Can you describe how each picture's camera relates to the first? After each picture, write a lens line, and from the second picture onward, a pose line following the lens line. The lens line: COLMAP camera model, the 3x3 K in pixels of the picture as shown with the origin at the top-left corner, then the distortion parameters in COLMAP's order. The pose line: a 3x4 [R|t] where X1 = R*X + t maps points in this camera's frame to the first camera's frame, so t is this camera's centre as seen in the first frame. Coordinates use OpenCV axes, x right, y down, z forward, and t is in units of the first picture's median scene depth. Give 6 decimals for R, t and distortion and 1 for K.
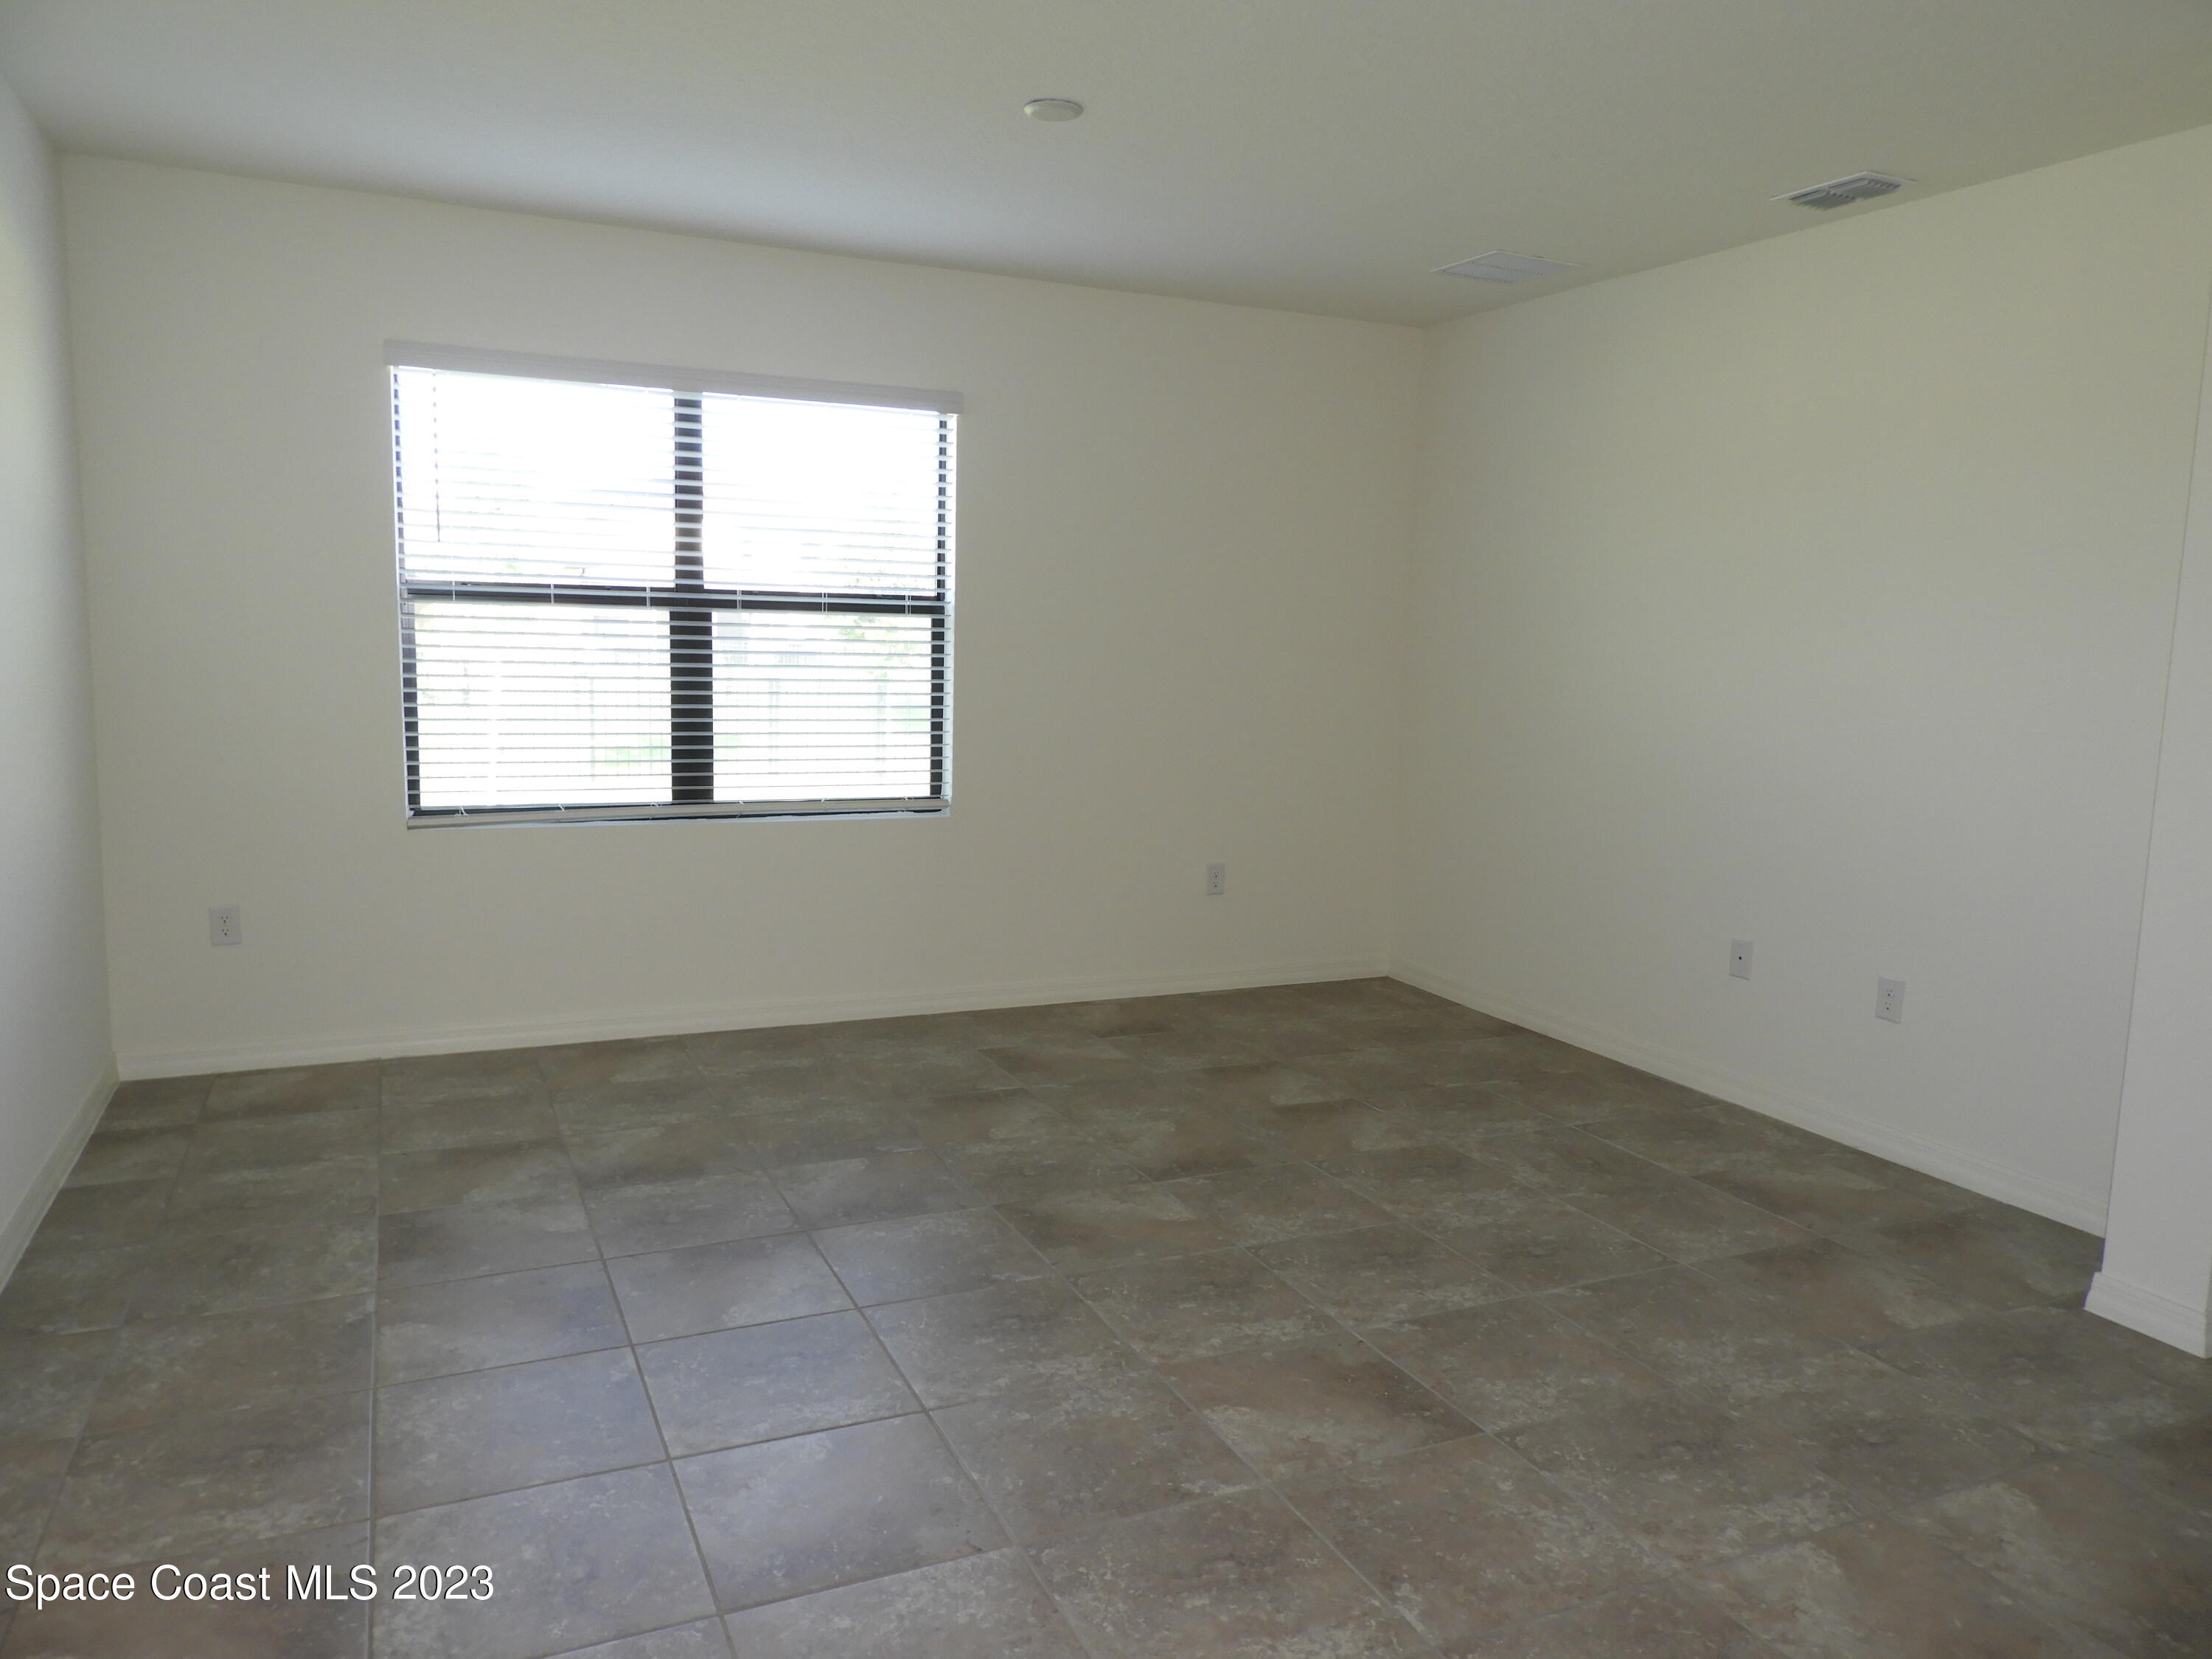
lens RADIAL K [[1542.0, 0, 1101.6], [0, 1542.0, 837.5], [0, 0, 1]] dist [-0.002929, -0.001266]
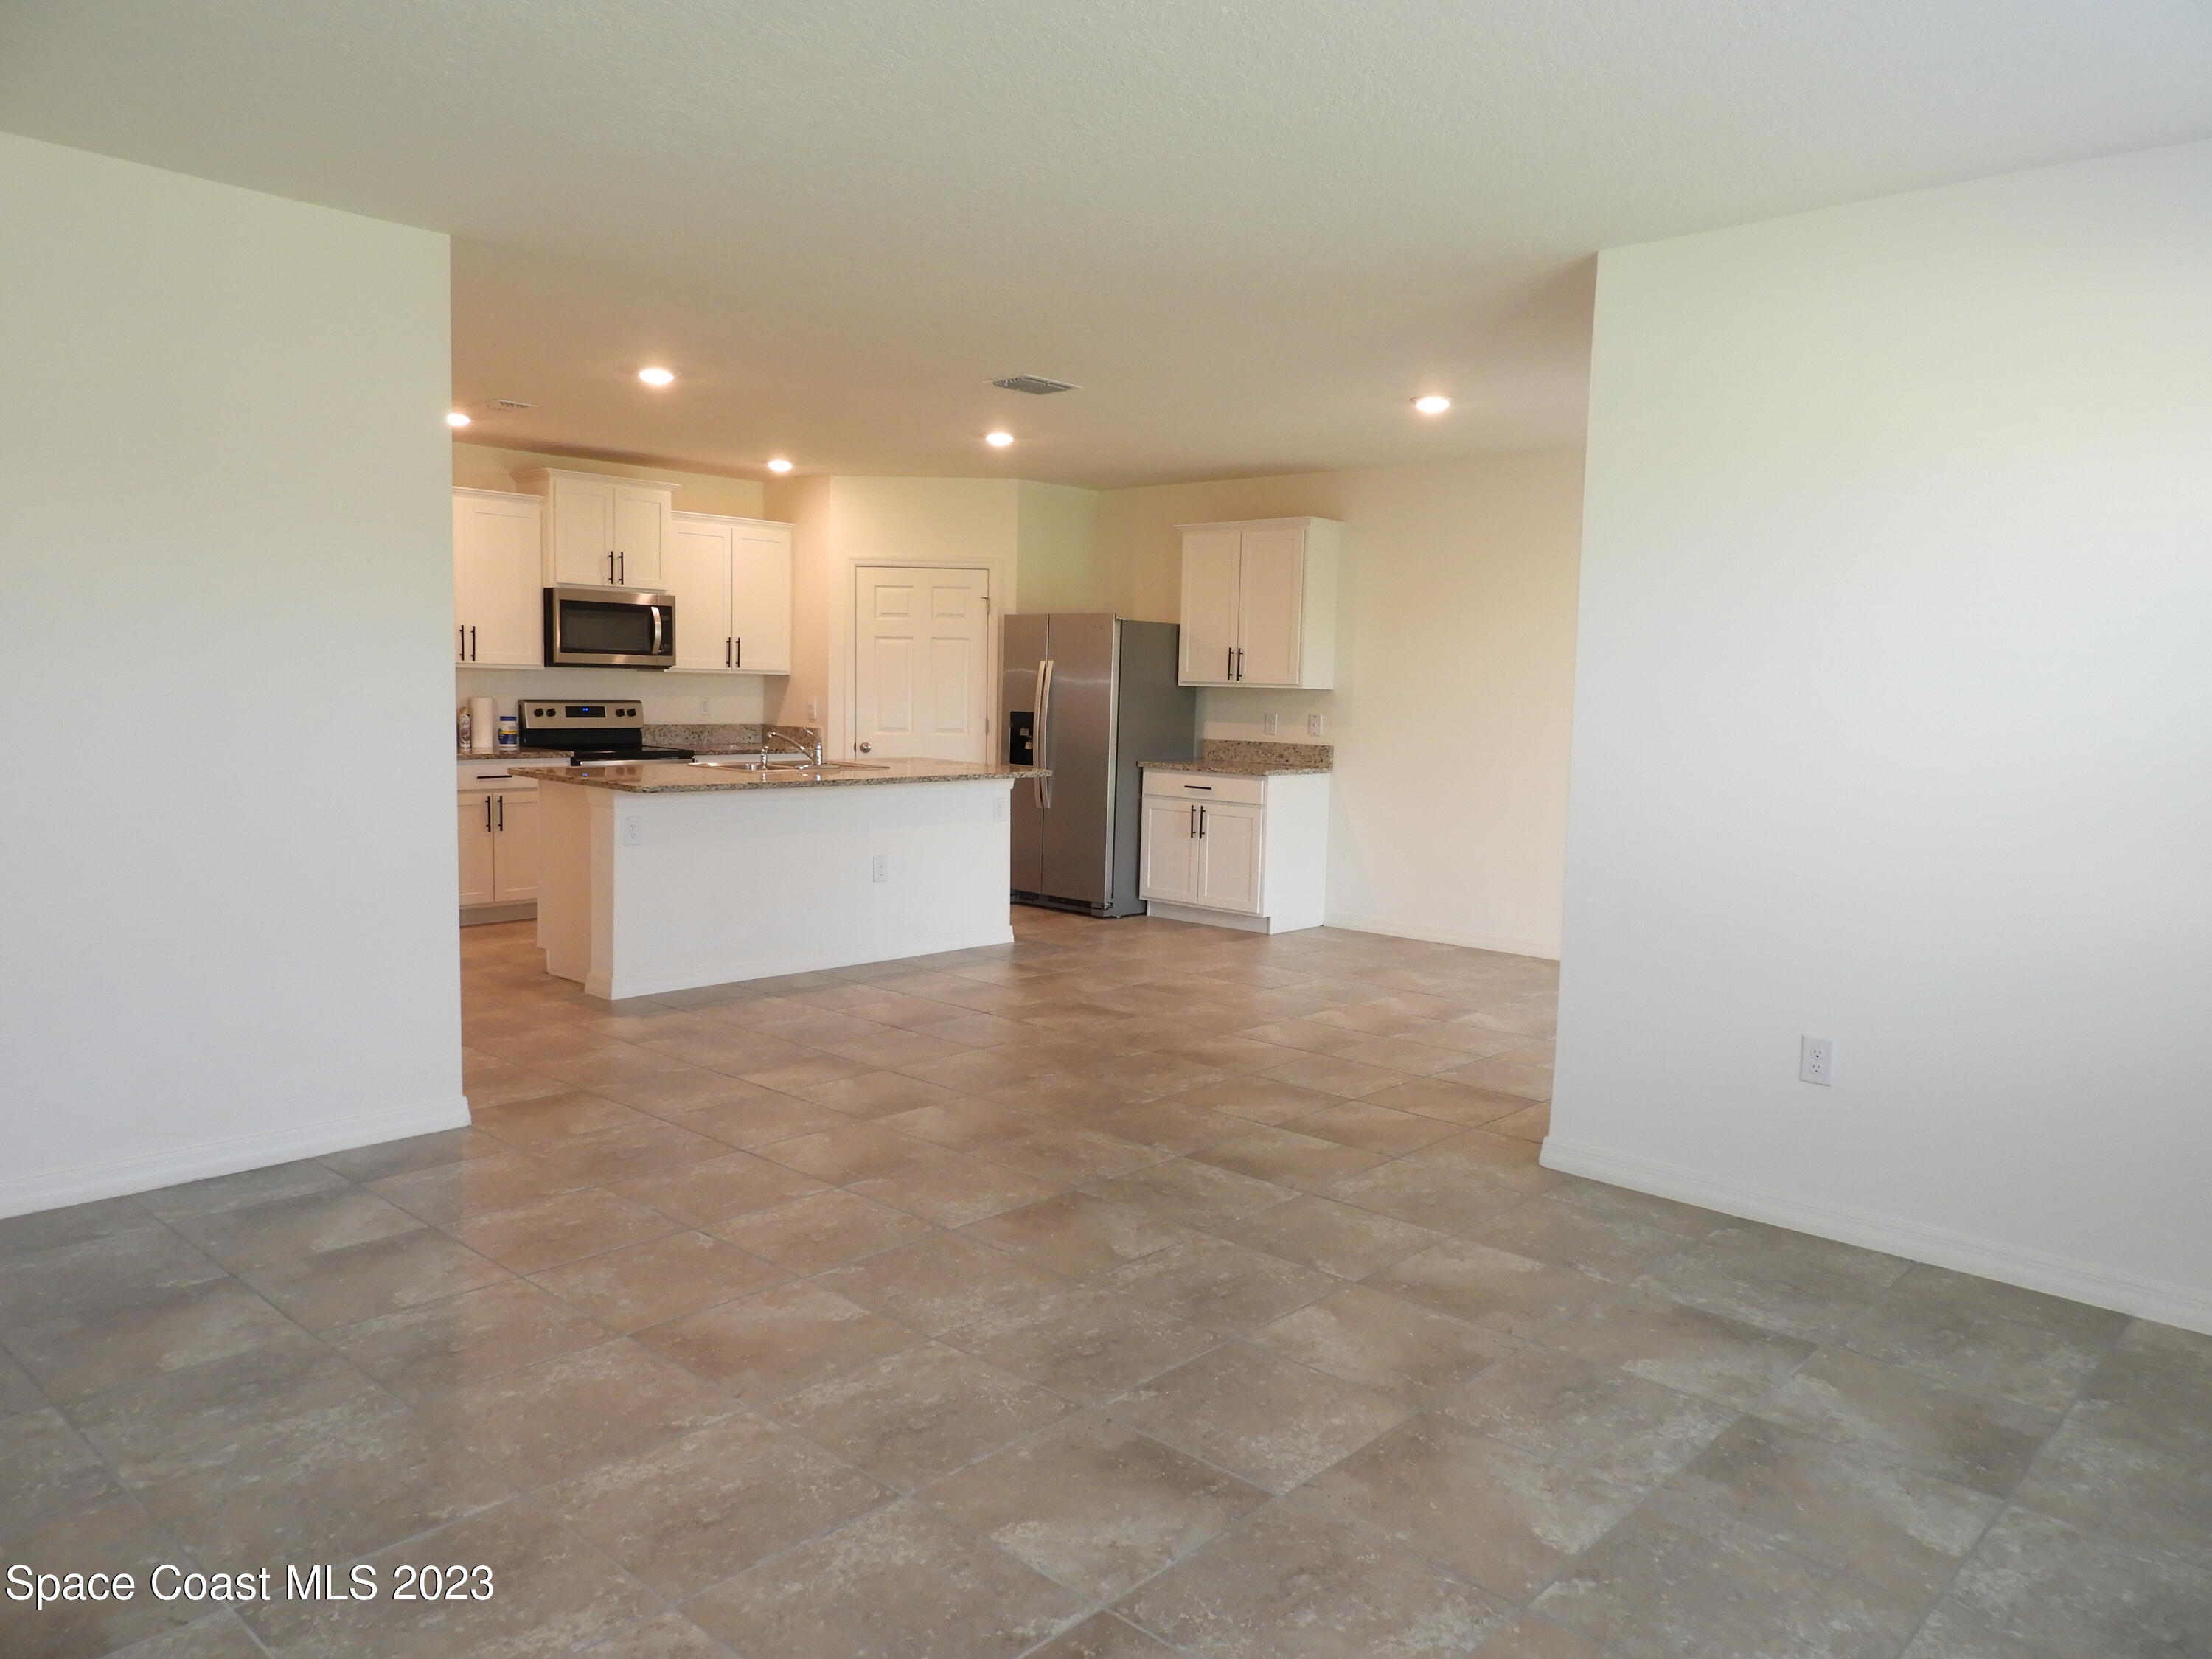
lens RADIAL K [[1568.1, 0, 1078.6], [0, 1568.1, 828.3], [0, 0, 1]] dist [-0.003954, -0.000264]
pose [[-0.924300, -0.012653, -0.381458, 0.251275], [-0.099925, 0.972611, 0.209864, -0.171885], [0.368354, 0.232094, -0.900248, 1.351172]]
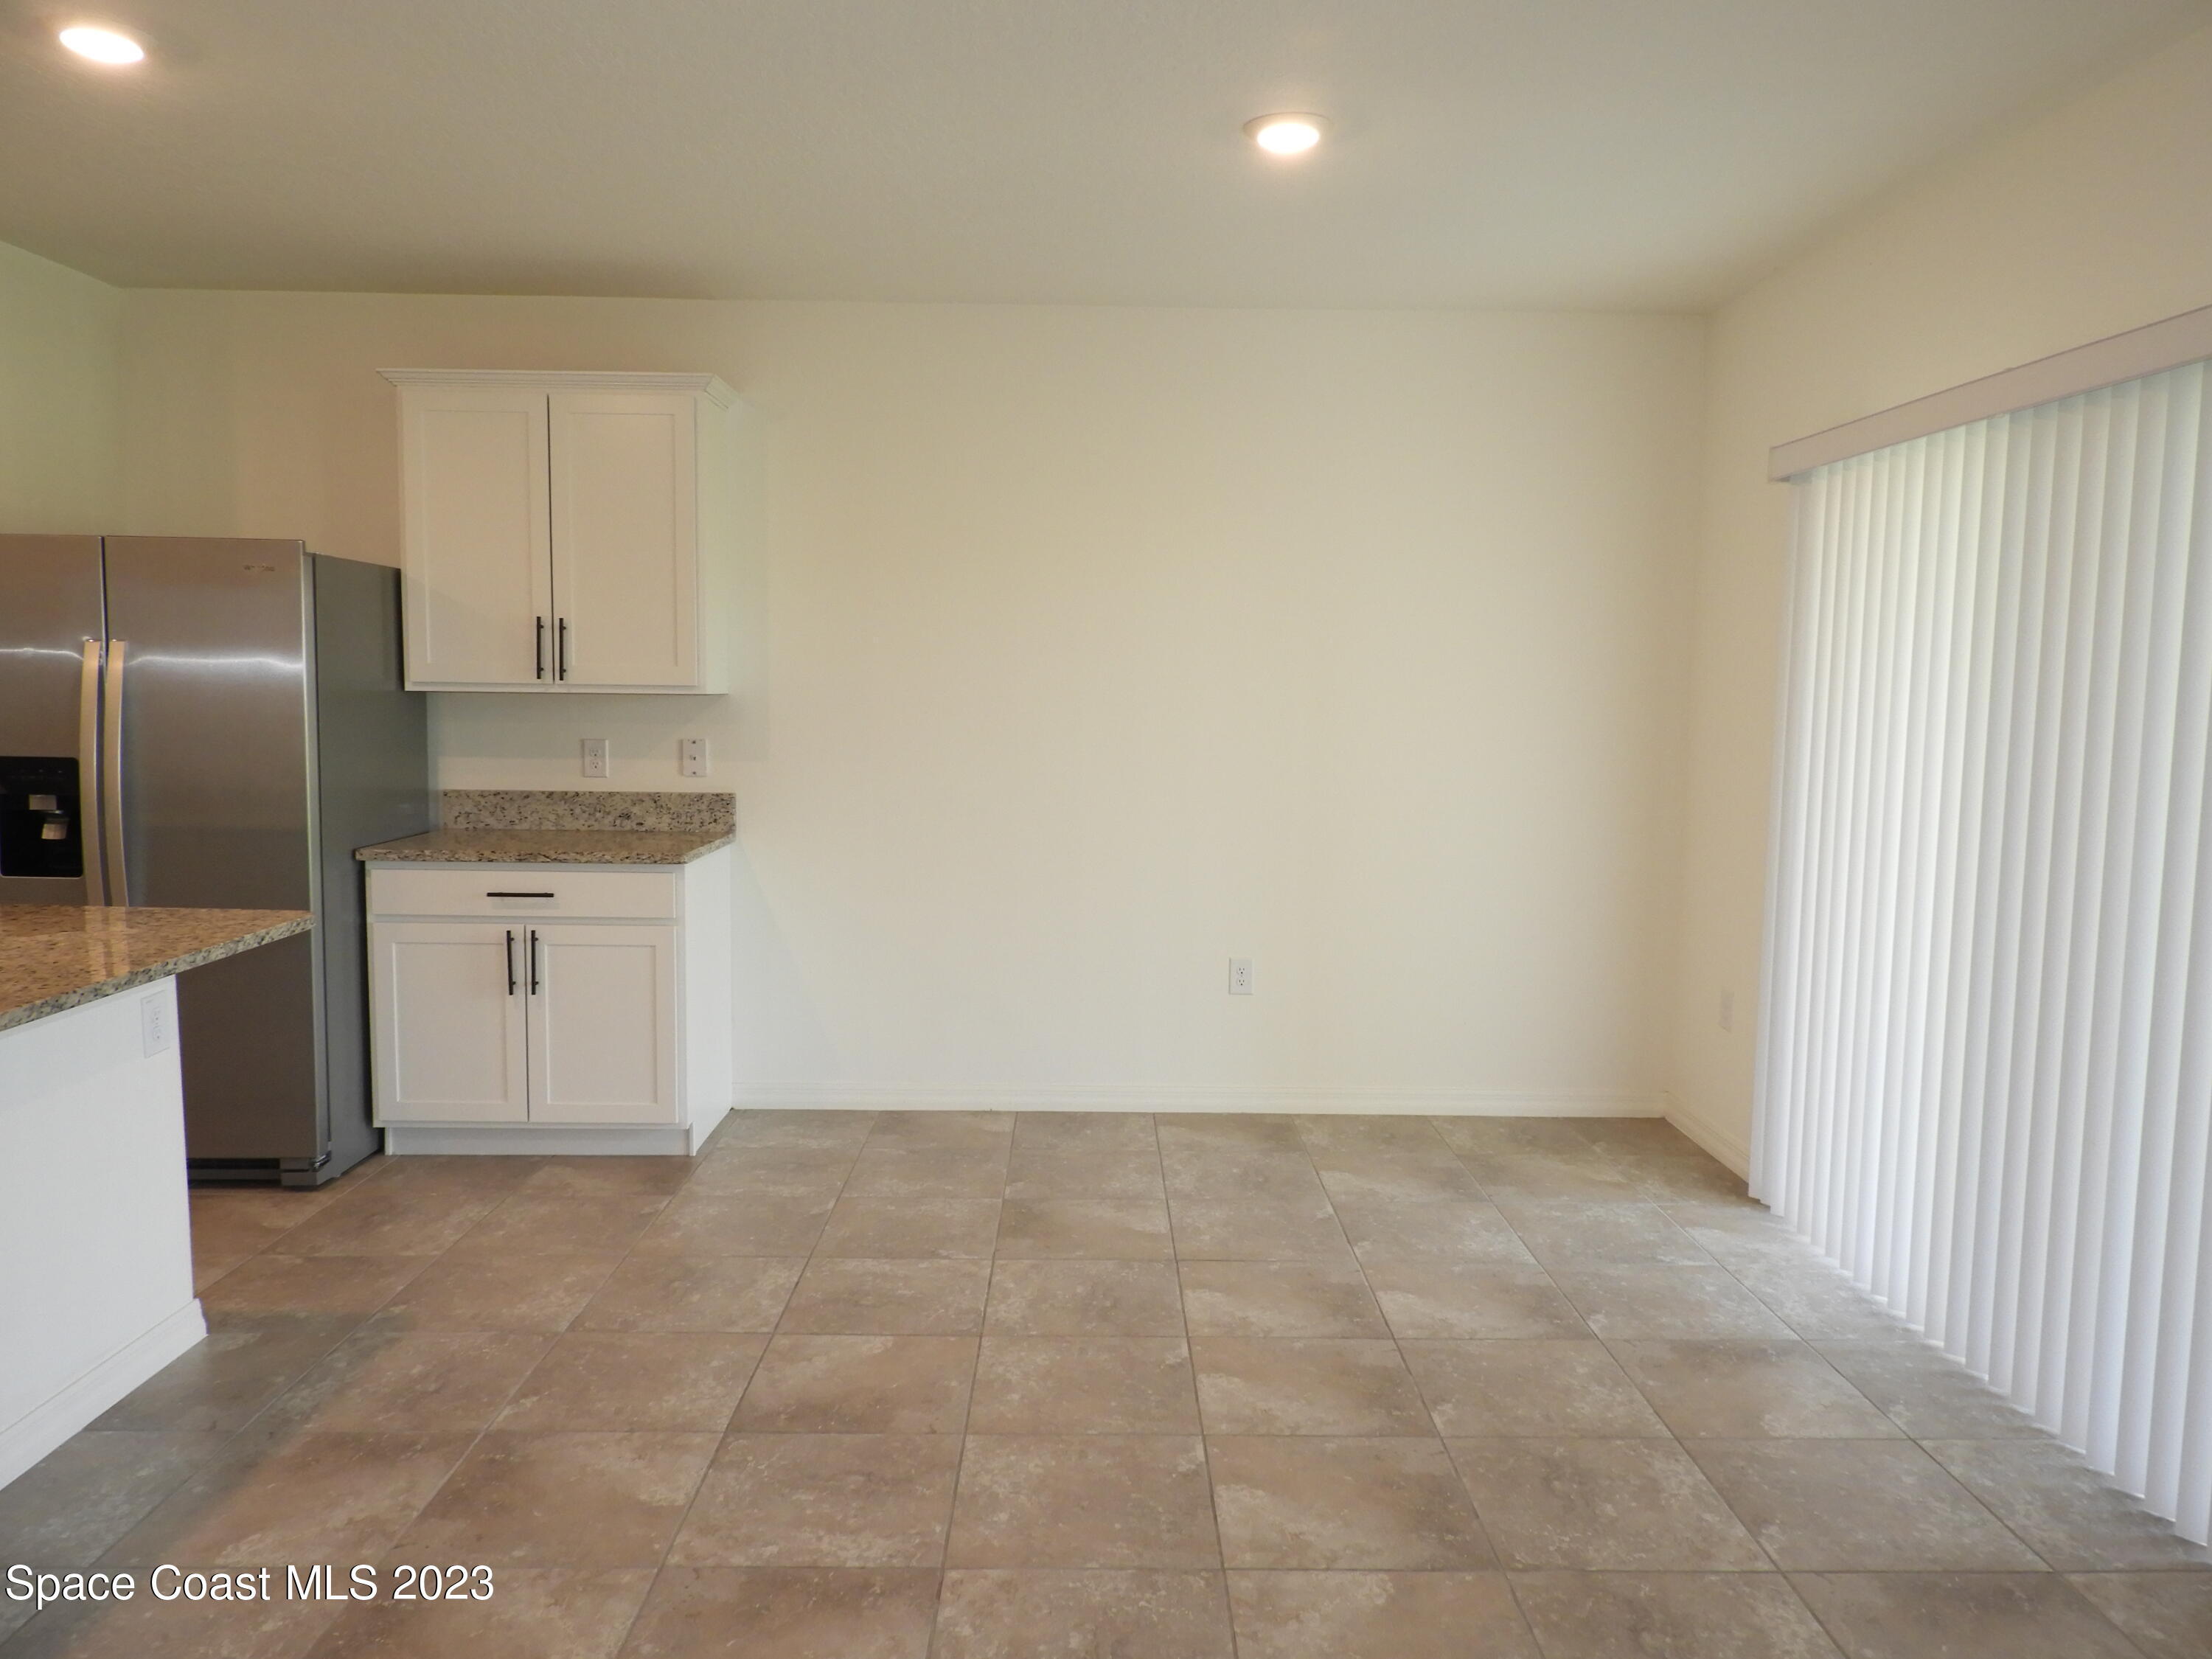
lens RADIAL K [[1568.1, 0, 1078.6], [0, 1568.1, 828.3], [0, 0, 1]] dist [-0.003954, -0.000264]
pose [[-0.410541, 0.055042, -0.910179, 0.236148], [-0.144788, 0.981578, 0.124666, -0.157210], [0.900274, 0.182964, -0.395008, 1.237838]]
